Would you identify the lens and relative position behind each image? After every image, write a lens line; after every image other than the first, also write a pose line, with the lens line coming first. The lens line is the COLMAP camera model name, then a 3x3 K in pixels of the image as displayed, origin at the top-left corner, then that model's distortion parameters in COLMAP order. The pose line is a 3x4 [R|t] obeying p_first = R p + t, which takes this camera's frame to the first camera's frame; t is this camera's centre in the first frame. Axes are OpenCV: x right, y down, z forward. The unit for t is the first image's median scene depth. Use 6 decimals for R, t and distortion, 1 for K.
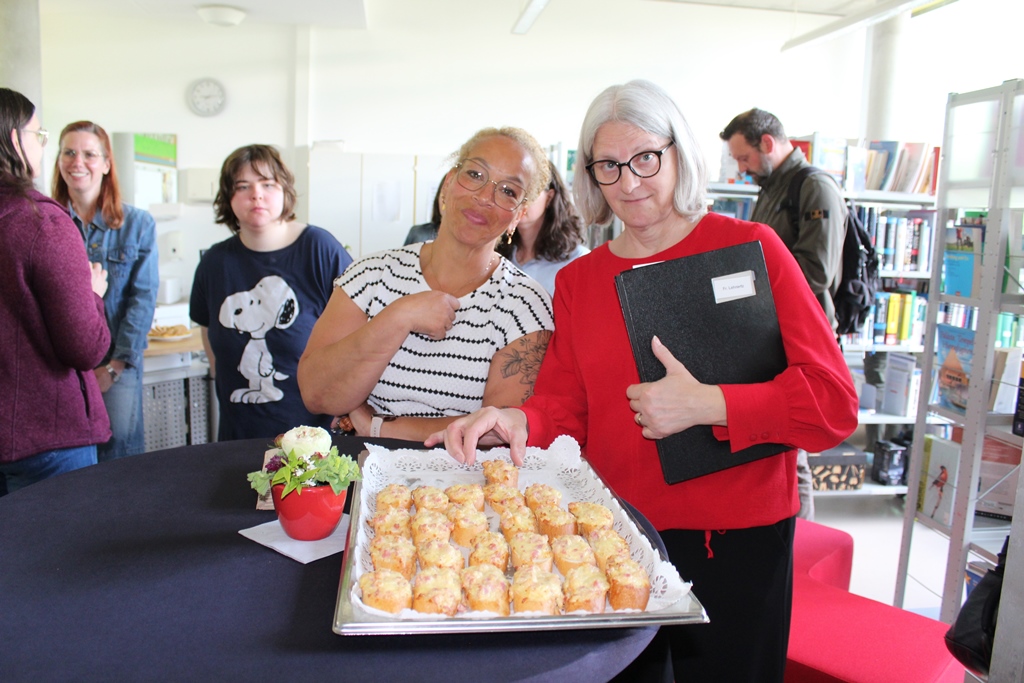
lens RADIAL K [[871.5, 0, 512.0], [0, 871.5, 341.5], [0, 0, 1]] dist [-0.163296, 0.155332]
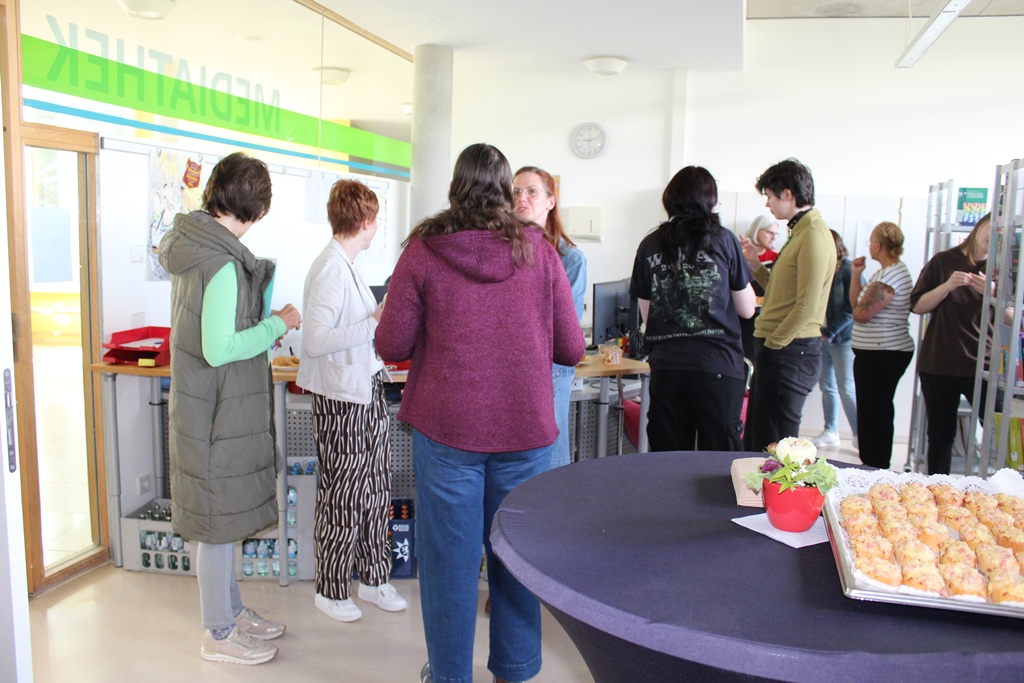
lens RADIAL K [[871.5, 0, 512.0], [0, 871.5, 341.5], [0, 0, 1]] dist [-0.163296, 0.155332]
pose [[0.919866, 0.039904, -0.390197, -0.139927], [-0.055925, 0.997991, -0.029780, 0.021930], [0.388224, 0.049215, 0.920250, -0.266210]]
